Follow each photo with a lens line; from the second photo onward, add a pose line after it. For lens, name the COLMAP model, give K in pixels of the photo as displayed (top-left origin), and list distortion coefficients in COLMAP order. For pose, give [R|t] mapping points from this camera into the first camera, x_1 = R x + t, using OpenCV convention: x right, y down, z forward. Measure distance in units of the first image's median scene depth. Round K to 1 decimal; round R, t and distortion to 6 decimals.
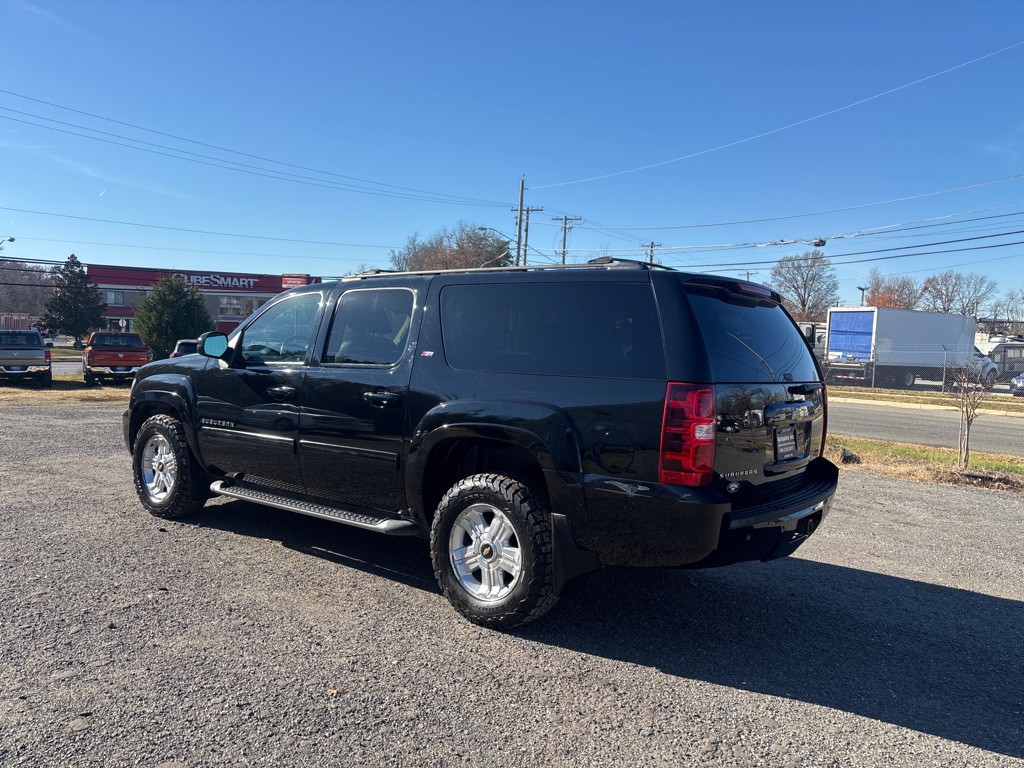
lens RADIAL K [[776.3, 0, 517.0], [0, 776.3, 377.9], [0, 0, 1]] dist [0.052634, -0.057838]
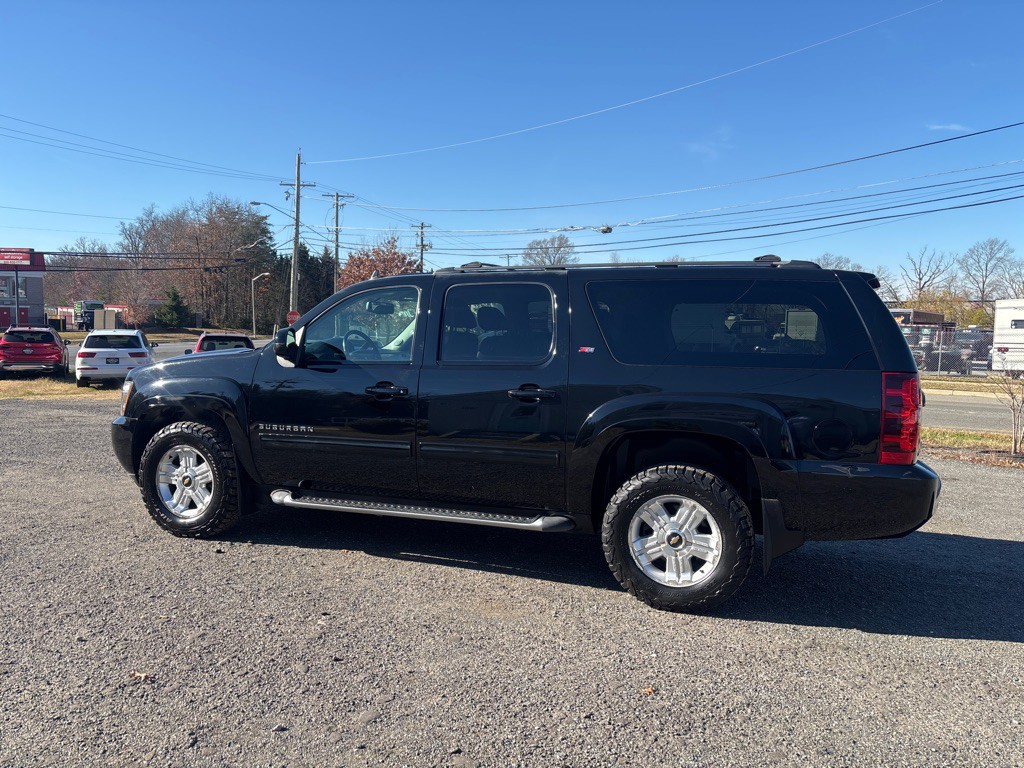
lens RADIAL K [[777.9, 0, 509.2], [0, 777.9, 383.0], [0, 0, 1]] dist [0.046868, -0.043487]
pose [[0.954311, -0.034316, 0.296837, -0.508206], [0.024838, 0.999056, 0.035643, -0.026493], [-0.297780, -0.026641, 0.954263, 0.072603]]
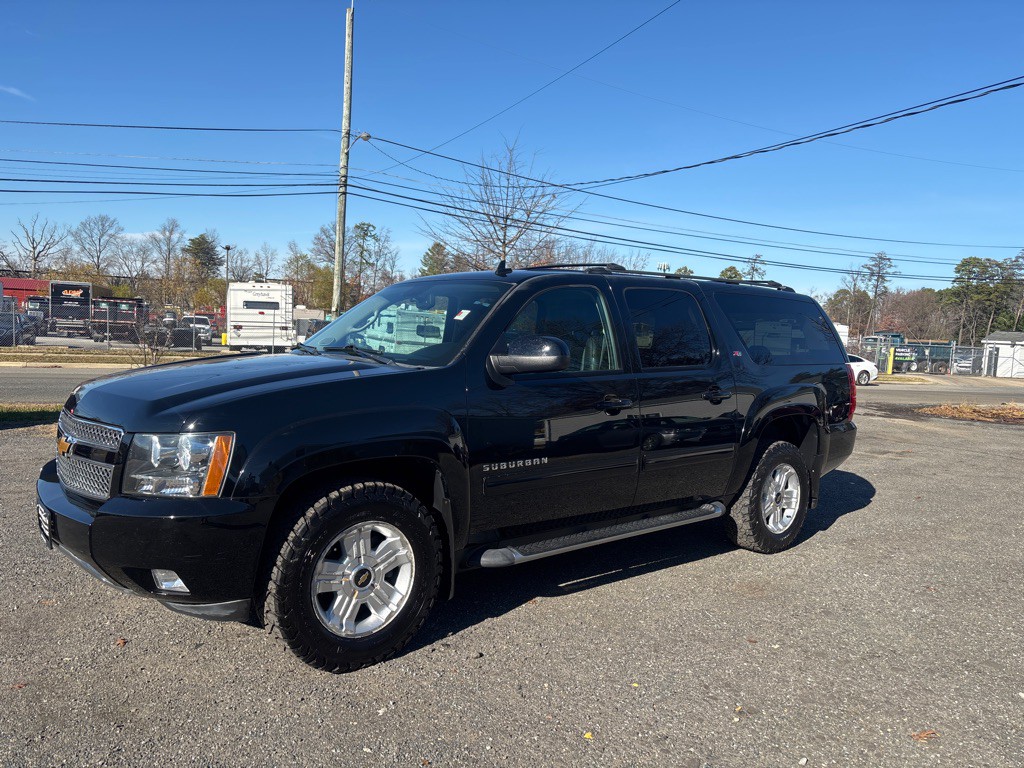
lens RADIAL K [[786.3, 0, 510.4], [0, 786.3, 356.0], [0, 0, 1]] dist [0.127287, -0.187967]
pose [[0.216621, -0.056819, 0.974601, -1.340818], [0.009731, 0.998381, 0.056043, -0.099003], [-0.976207, -0.002657, 0.216824, 1.080894]]
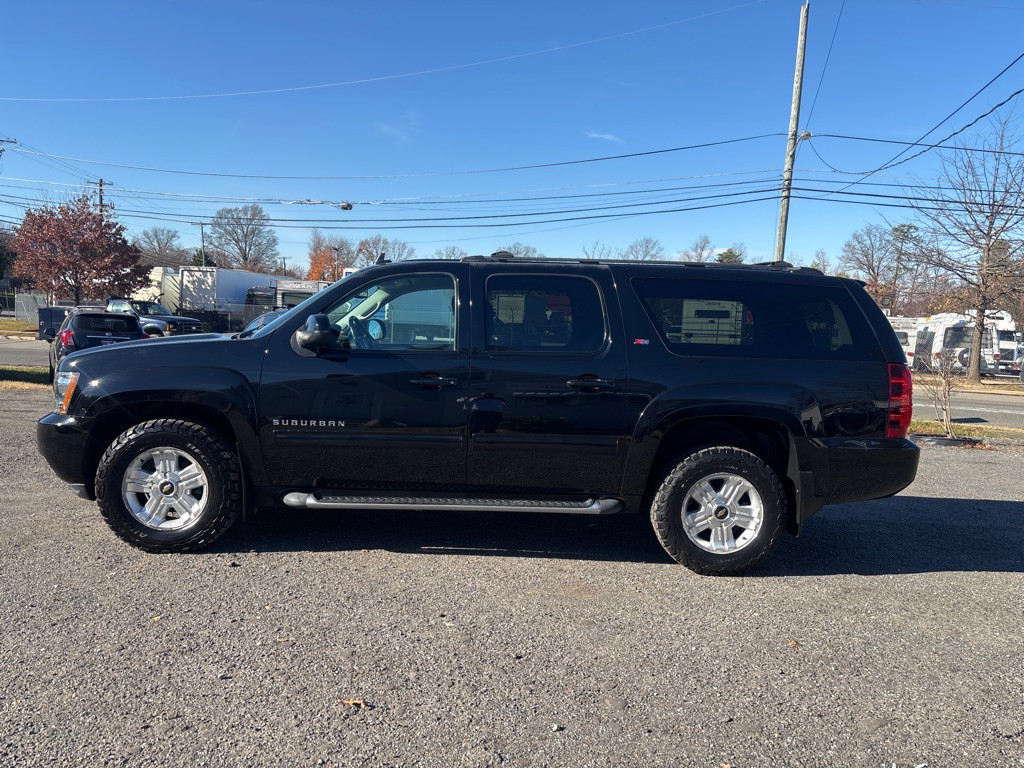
lens RADIAL K [[776.3, 0, 512.0], [0, 776.3, 384.0], [0, 0, 1]] dist [0.029870, -0.006061]
pose [[0.769500, -0.053878, 0.636371, -0.934567], [0.010678, 0.997381, 0.071531, -0.051983], [-0.638558, -0.048248, 0.768060, 0.289140]]
